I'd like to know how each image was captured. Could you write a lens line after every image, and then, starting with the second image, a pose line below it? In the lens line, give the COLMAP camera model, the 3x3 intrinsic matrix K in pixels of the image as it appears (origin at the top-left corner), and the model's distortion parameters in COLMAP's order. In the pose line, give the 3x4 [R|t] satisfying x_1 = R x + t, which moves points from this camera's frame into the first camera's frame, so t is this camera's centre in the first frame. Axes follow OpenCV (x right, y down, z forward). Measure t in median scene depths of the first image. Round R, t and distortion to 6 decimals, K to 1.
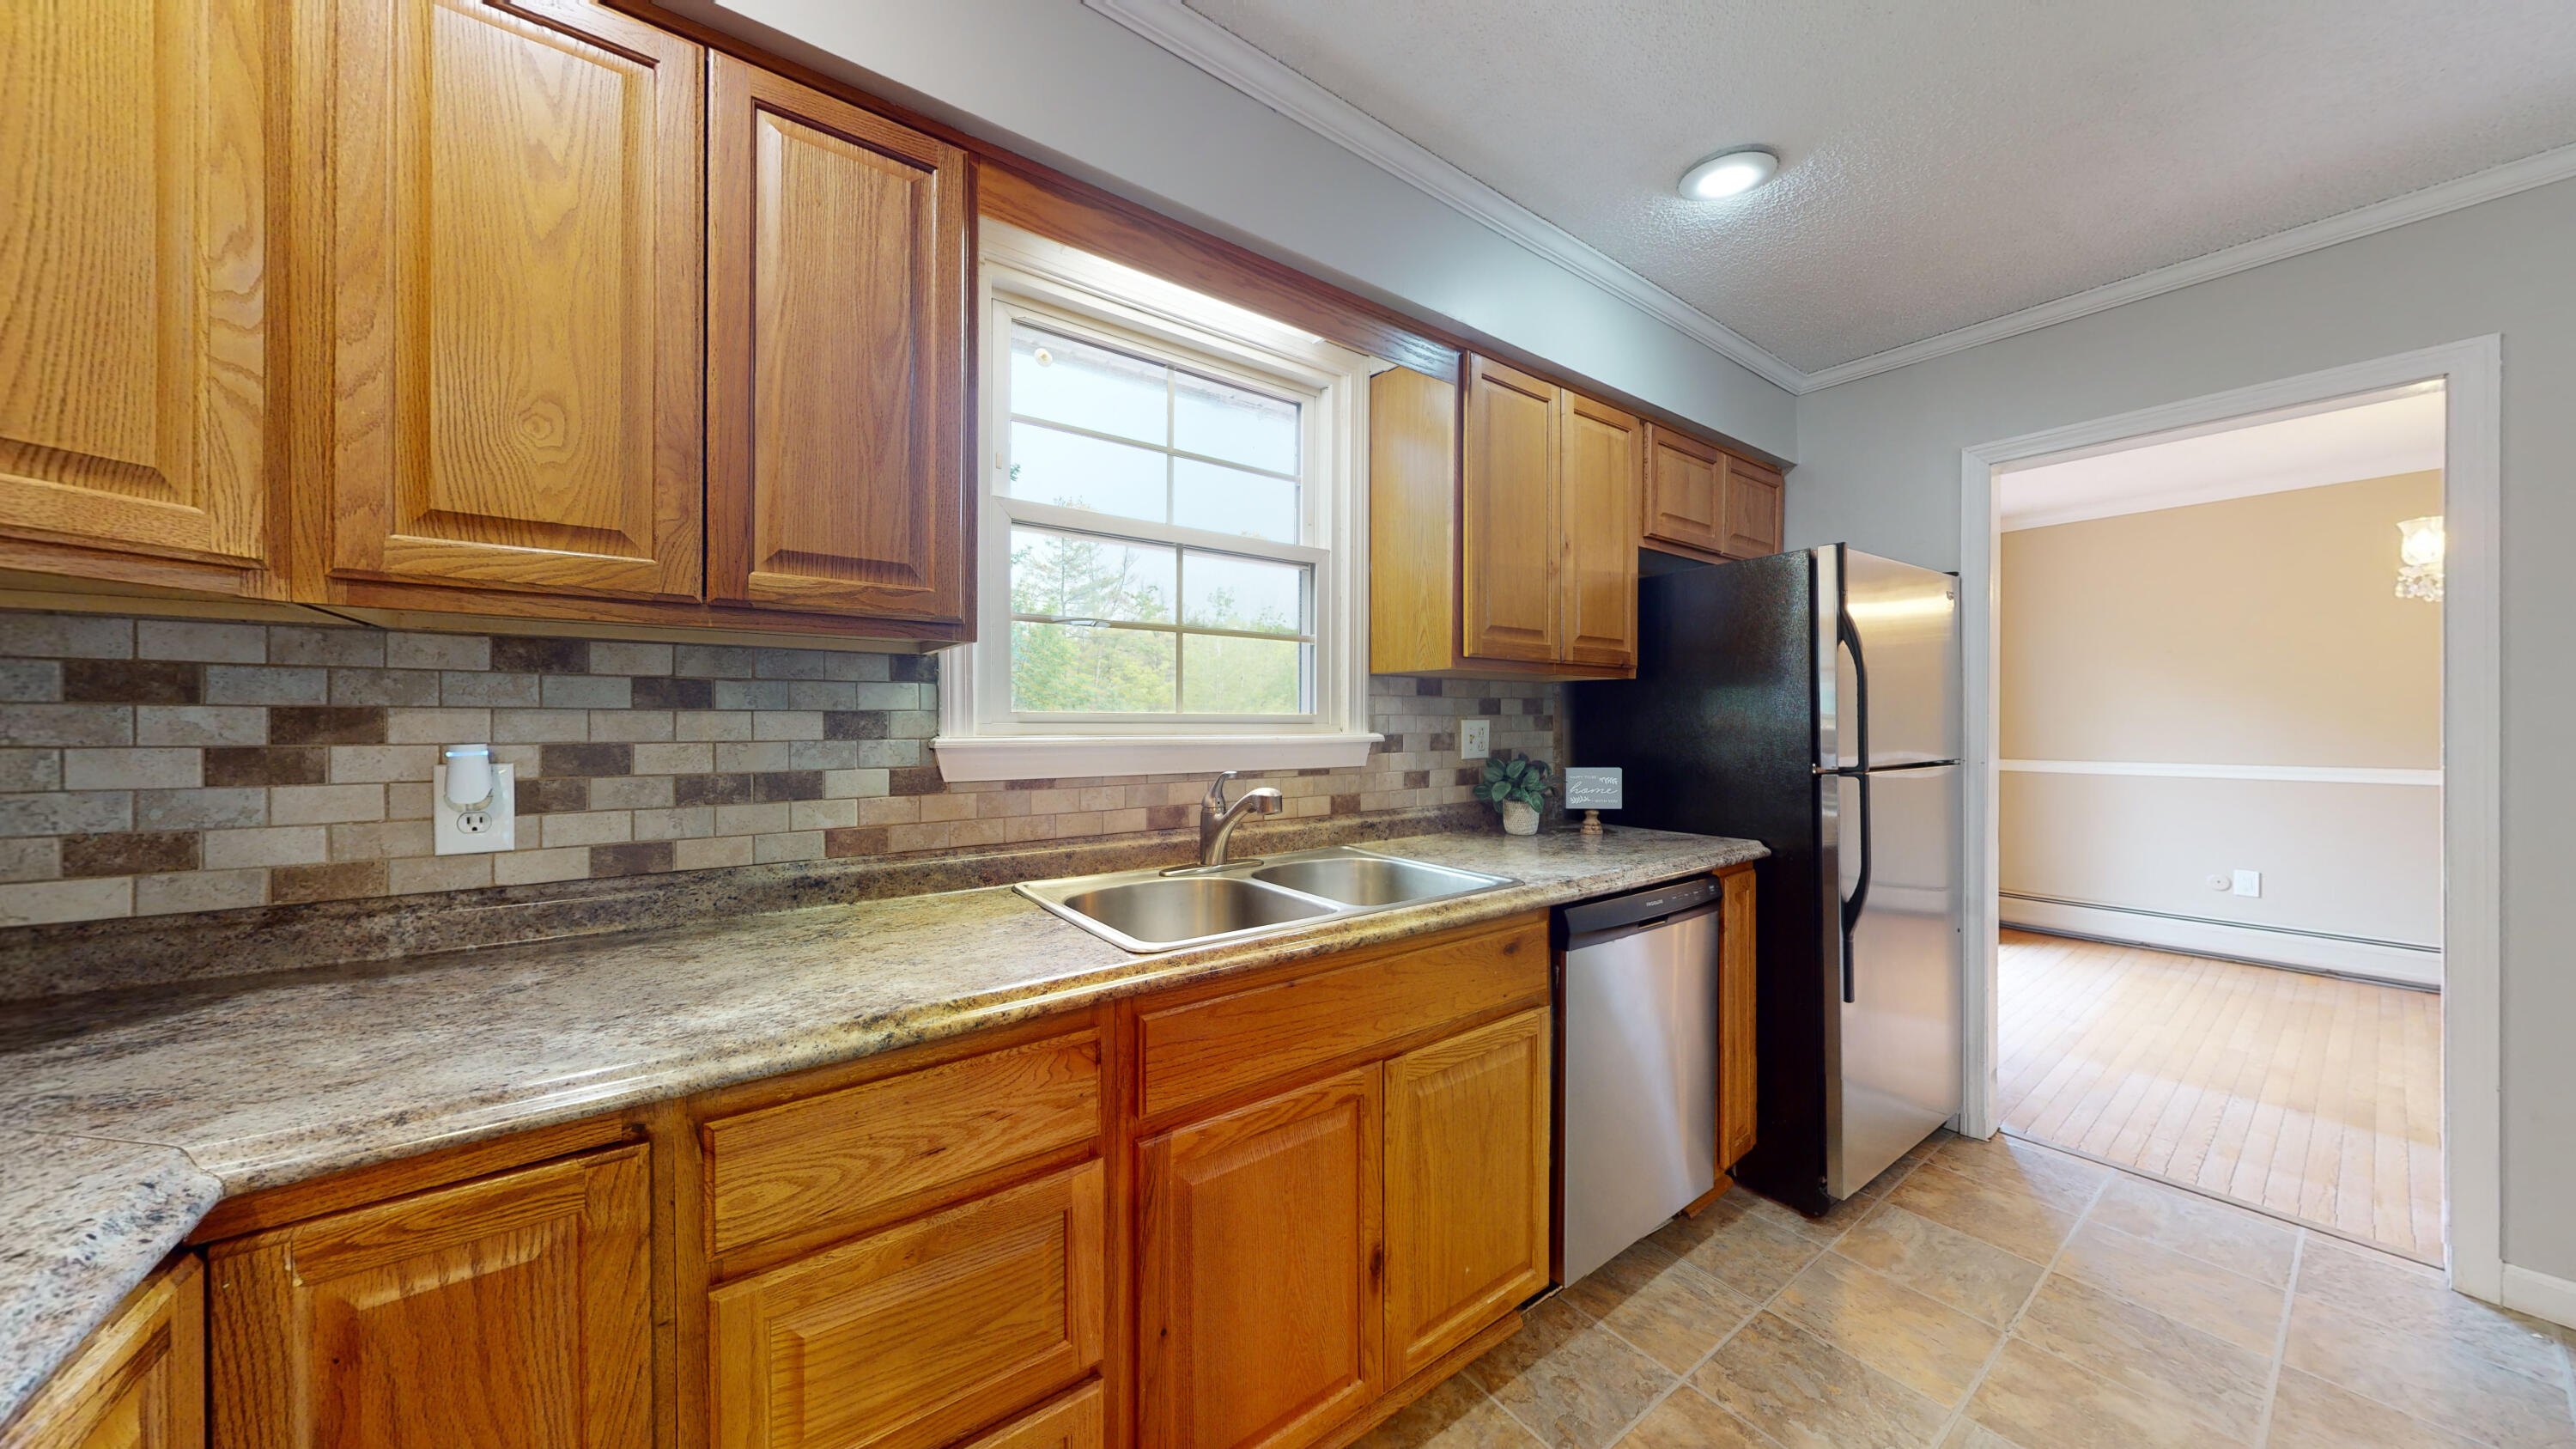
lens RADIAL K [[815.6, 0, 1290.4], [0, 815.6, 728.6], [0, 0, 1]] dist [0.000200, 0.000108]
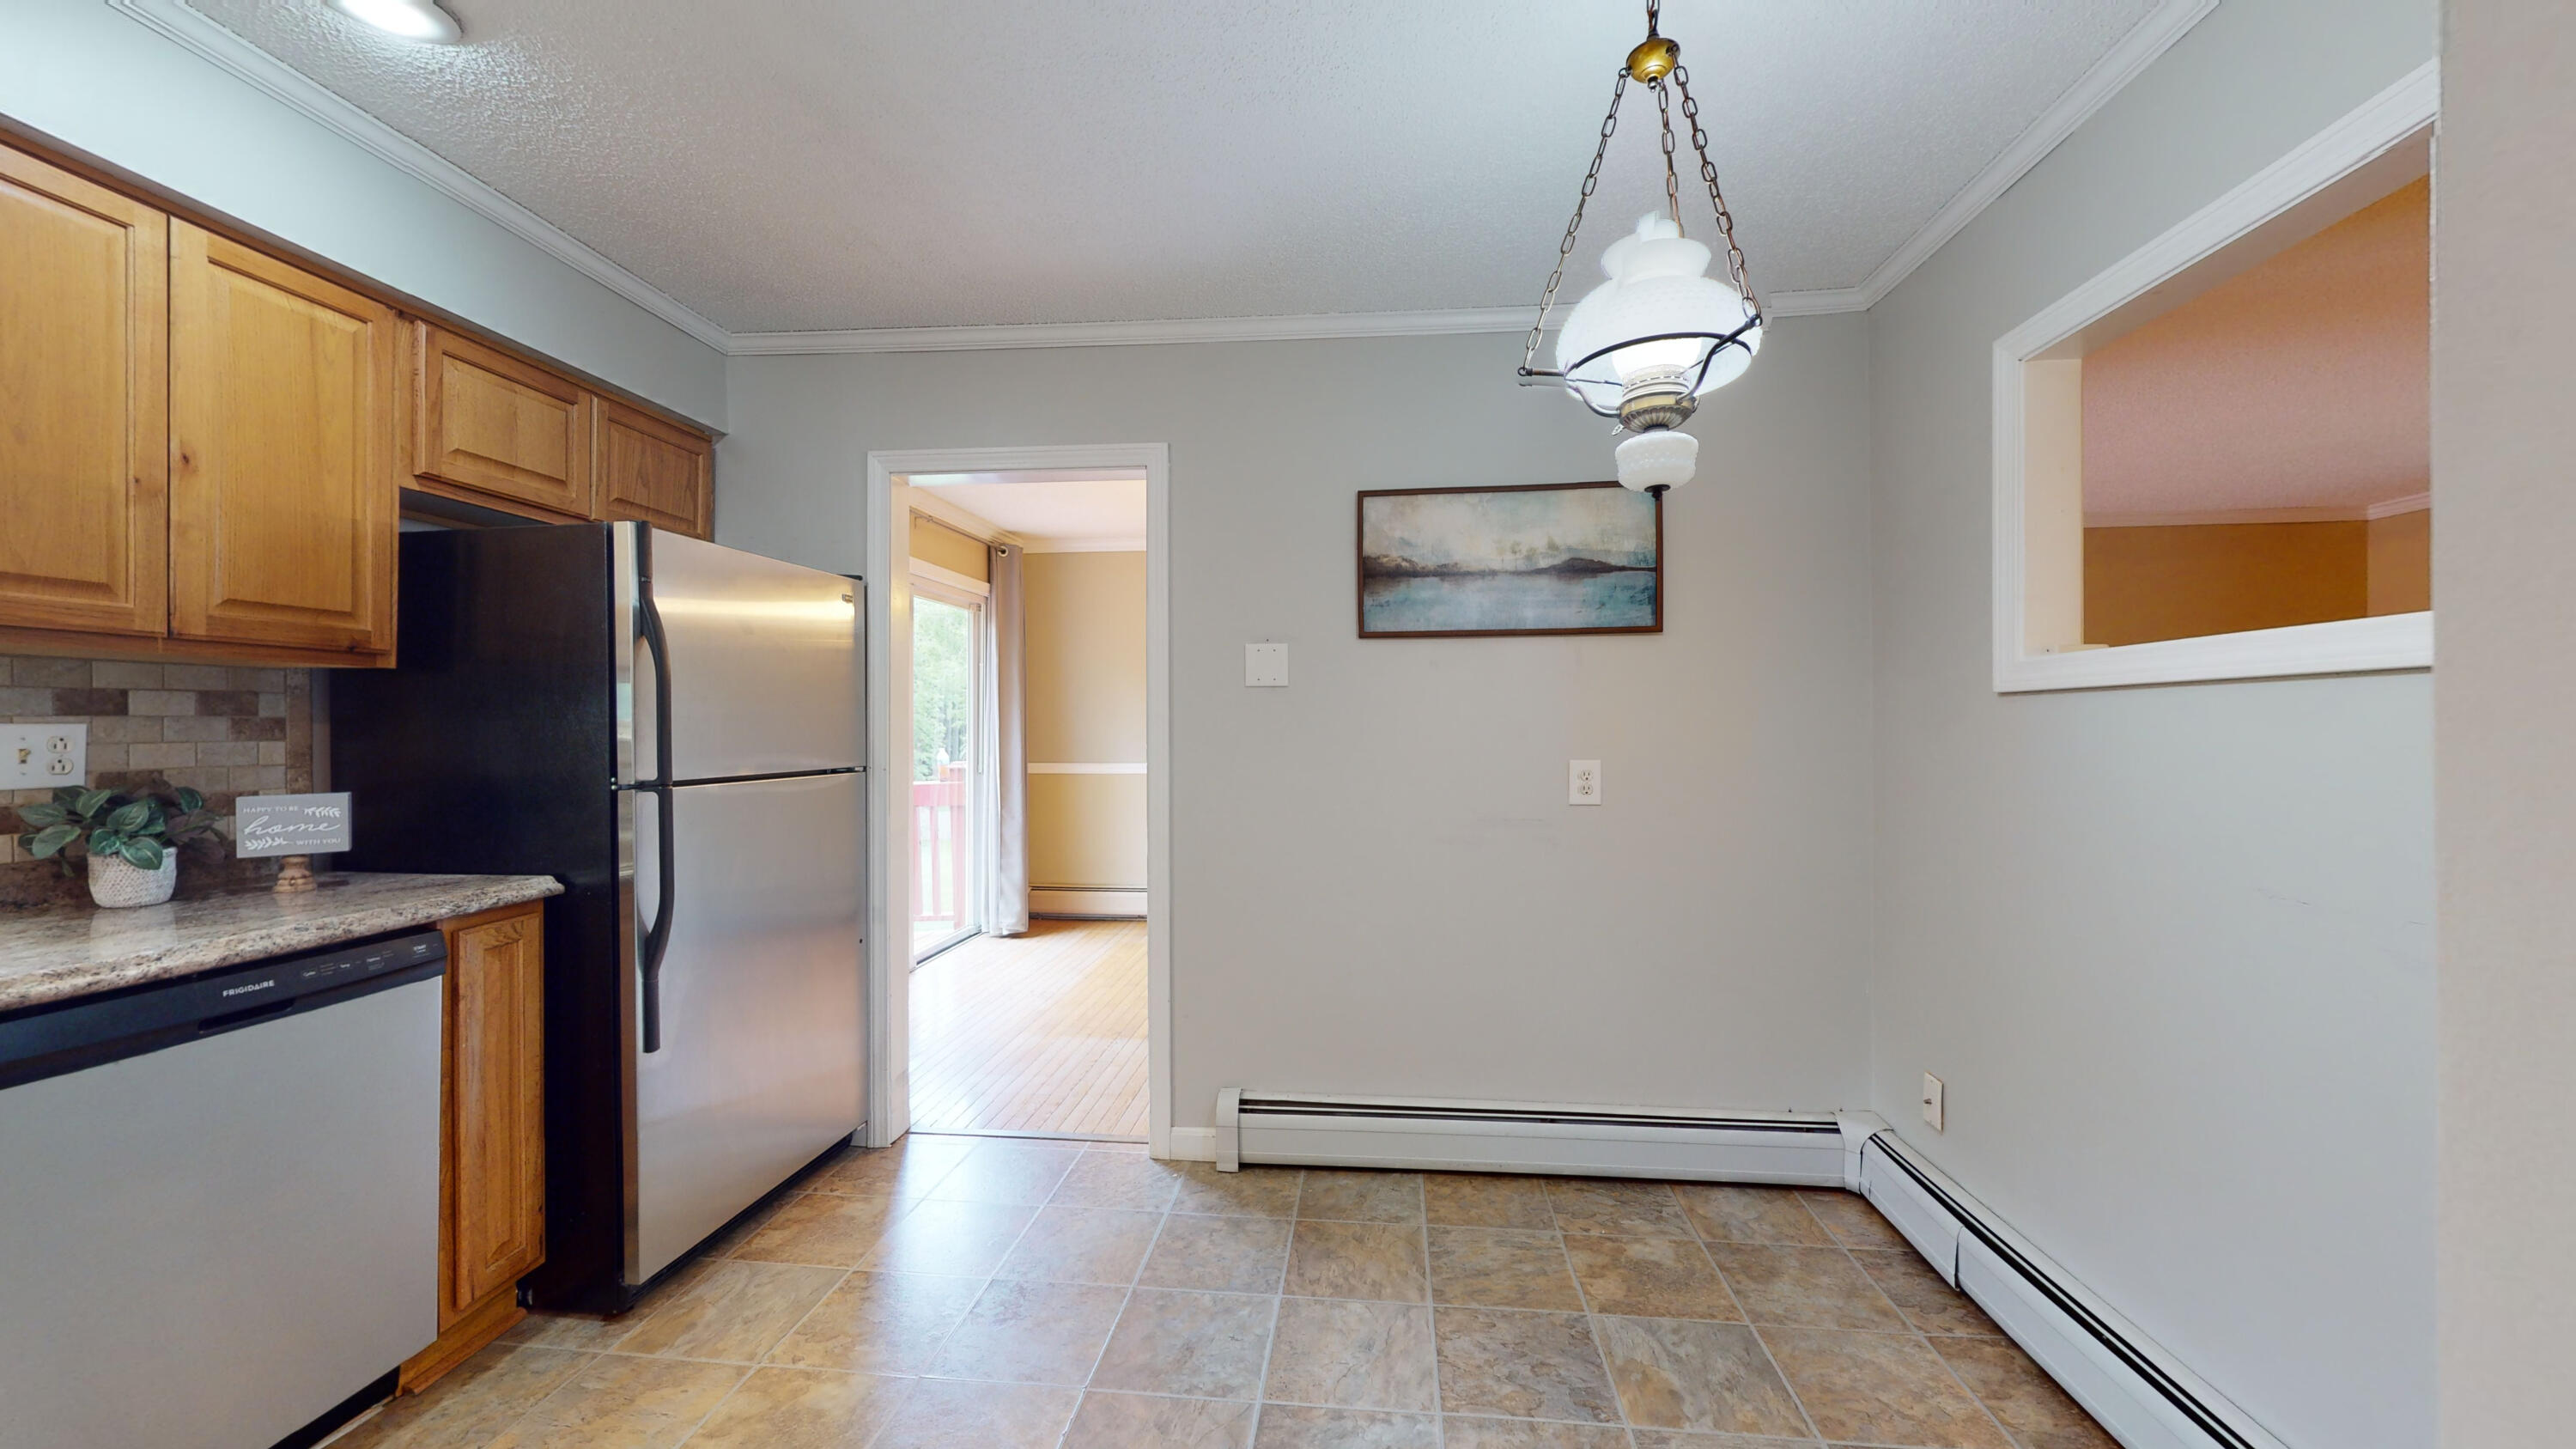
lens RADIAL K [[947.0, 0, 1286.3], [0, 947.0, 729.4], [0, 0, 1]] dist [0.008309, -0.002227]
pose [[0.673698, 0.001398, 0.739006, 0.430586], [0.002934, 0.999985, -0.004566, -0.000931], [-0.739001, 0.005244, 0.673684, -0.201473]]
